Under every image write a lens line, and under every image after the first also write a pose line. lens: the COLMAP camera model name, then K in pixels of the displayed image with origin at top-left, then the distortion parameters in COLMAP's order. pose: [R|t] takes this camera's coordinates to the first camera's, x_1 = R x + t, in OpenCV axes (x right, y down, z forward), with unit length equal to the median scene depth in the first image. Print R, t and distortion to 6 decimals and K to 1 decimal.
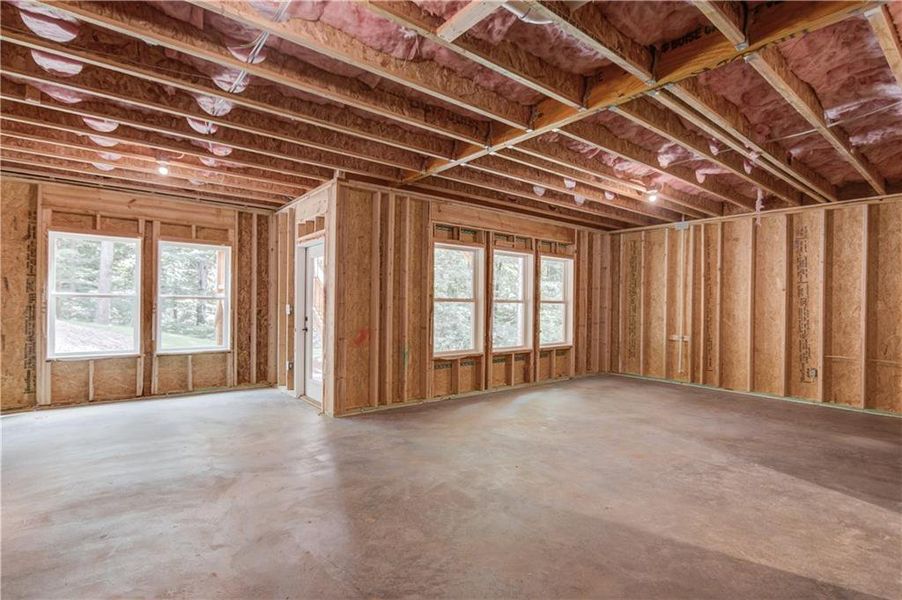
lens RADIAL K [[448.5, 0, 440.8], [0, 448.5, 301.1], [0, 0, 1]] dist [-0.002895, 0.018058]
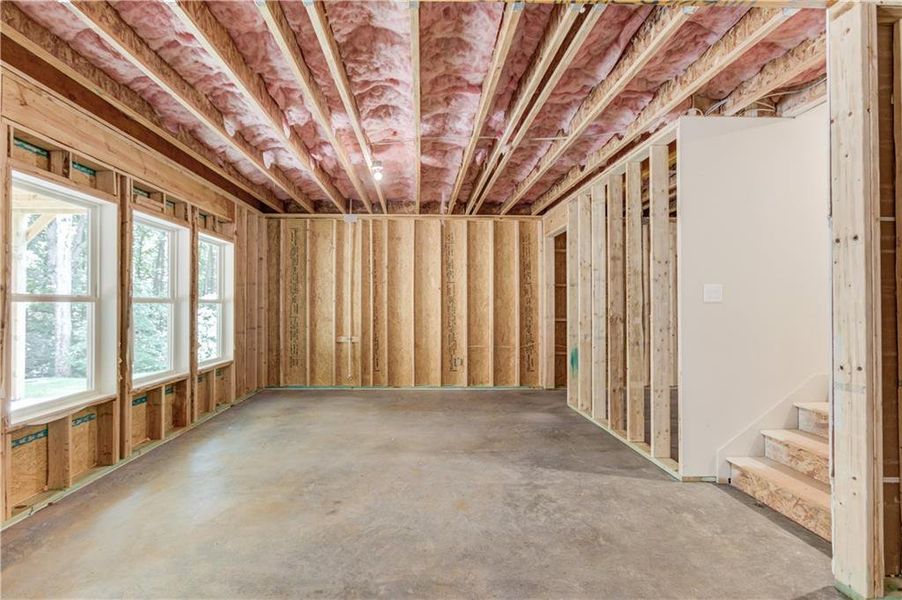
lens RADIAL K [[448.5, 0, 440.8], [0, 448.5, 301.1], [0, 0, 1]] dist [-0.002895, 0.018058]
pose [[0.598714, -0.005274, 0.800946, -0.105466], [0.004473, 0.999985, 0.003240, 0.001218], [-0.800950, 0.001643, 0.598728, 0.336708]]
